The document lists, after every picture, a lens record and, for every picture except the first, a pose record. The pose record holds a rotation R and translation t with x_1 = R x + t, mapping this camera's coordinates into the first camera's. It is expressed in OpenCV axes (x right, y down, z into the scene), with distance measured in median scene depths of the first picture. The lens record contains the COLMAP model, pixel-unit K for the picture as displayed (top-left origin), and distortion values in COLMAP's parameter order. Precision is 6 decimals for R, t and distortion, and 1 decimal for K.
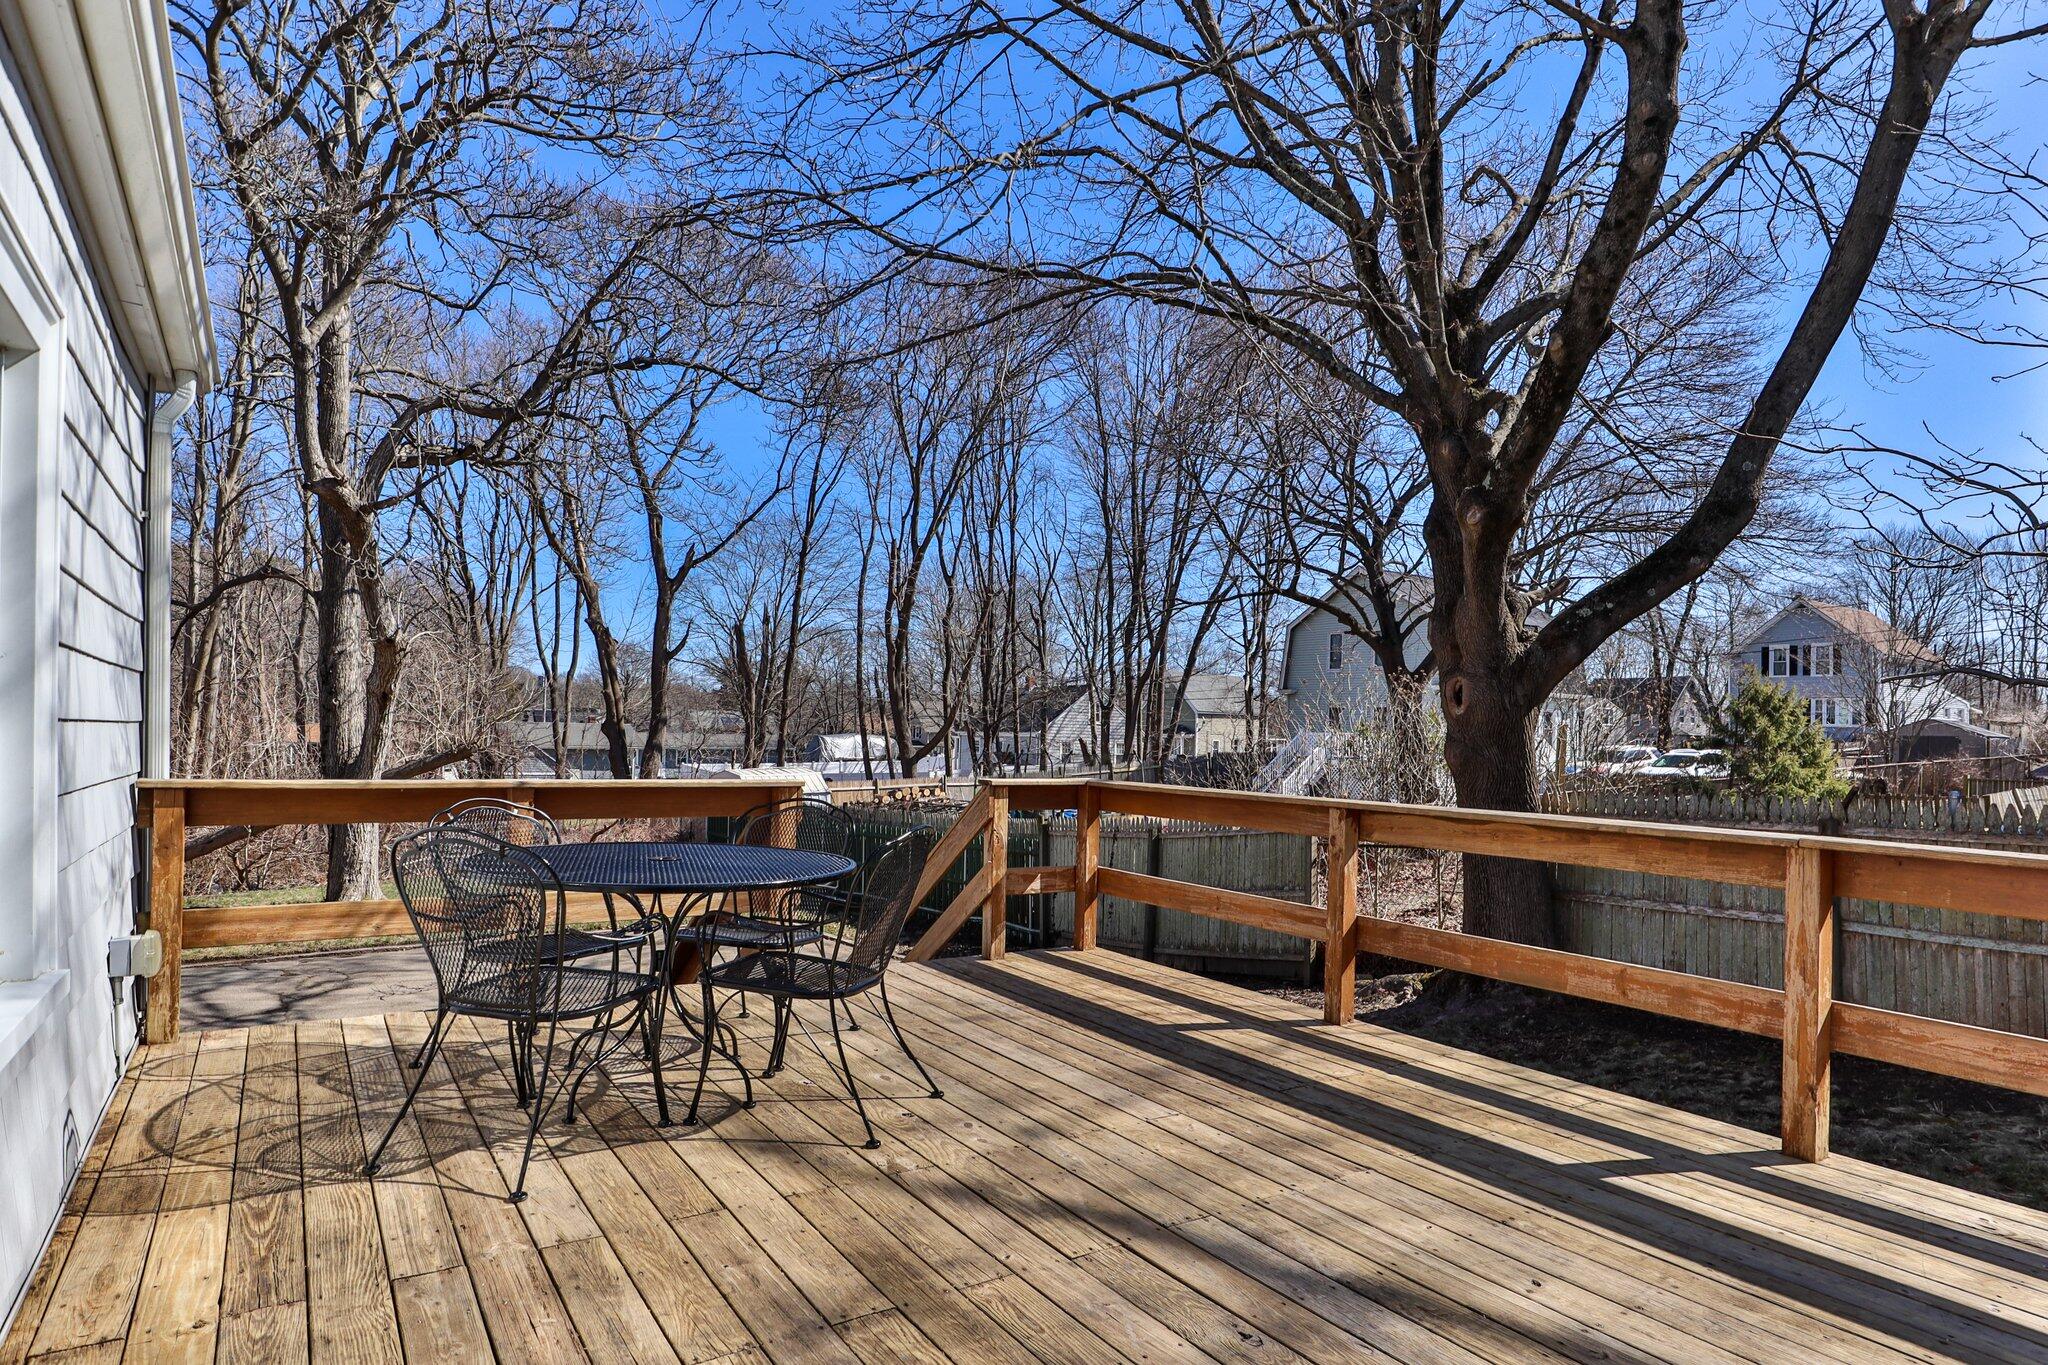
lens RADIAL K [[1159.8, 0, 979.6], [0, 1159.8, 726.4], [0, 0, 1]] dist [-0.002087, -0.001141]
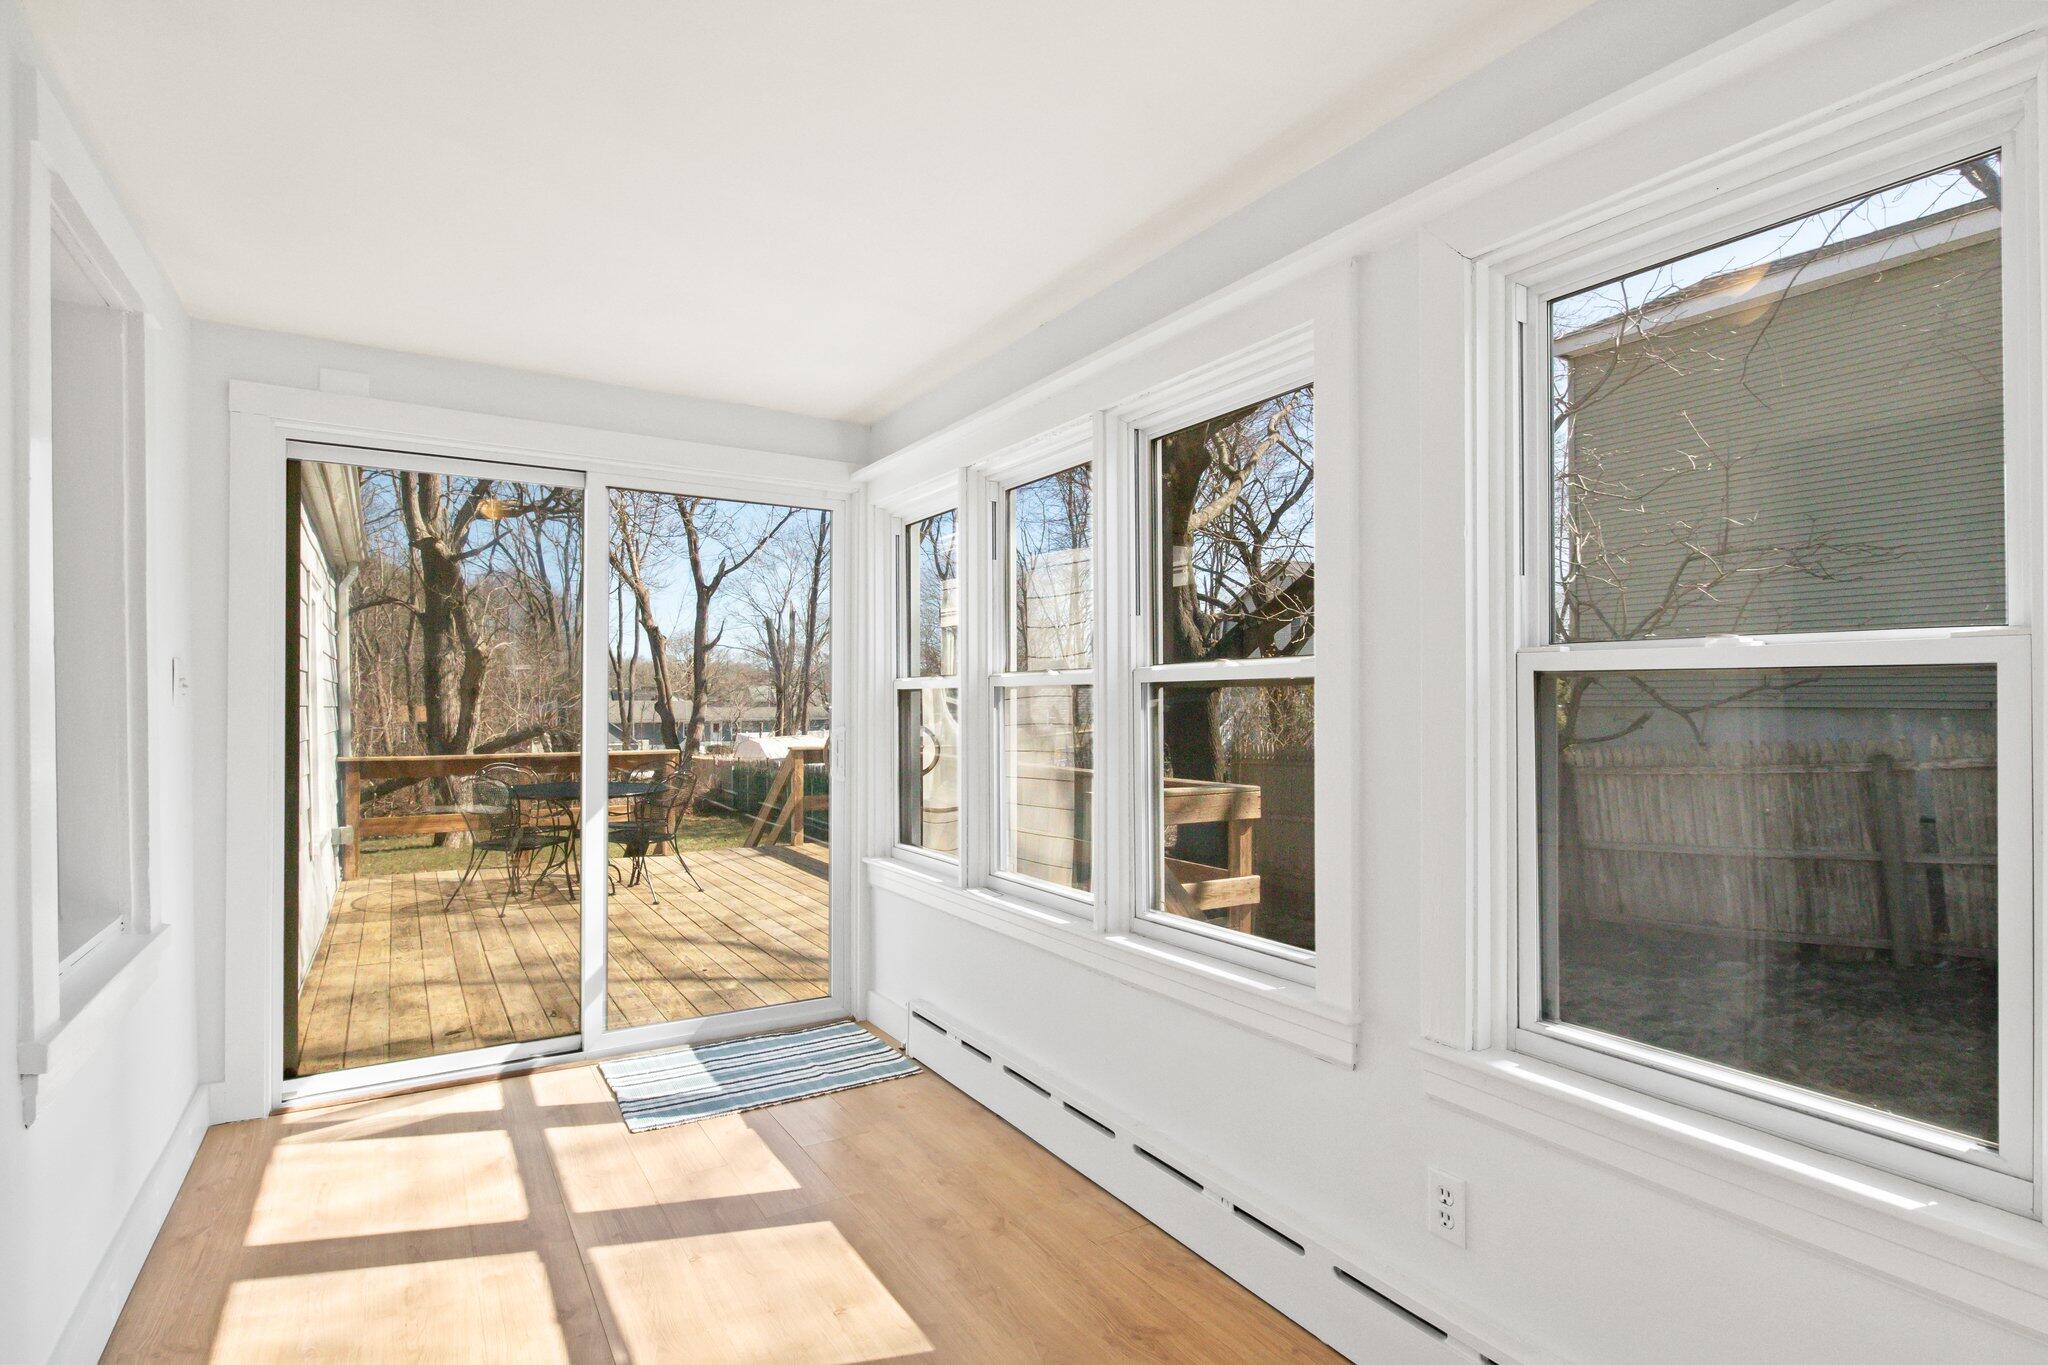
lens RADIAL K [[1039.3, 0, 1025.4], [0, 1039.3, 692.0], [0, 0, 1]] dist [0.001404, -0.001093]
pose [[0.999720, -0.023260, 0.004425, 0.089967], [0.023260, 0.999729, 0.000172, -0.008040], [-0.004427, -0.000070, 0.999990, -0.154963]]
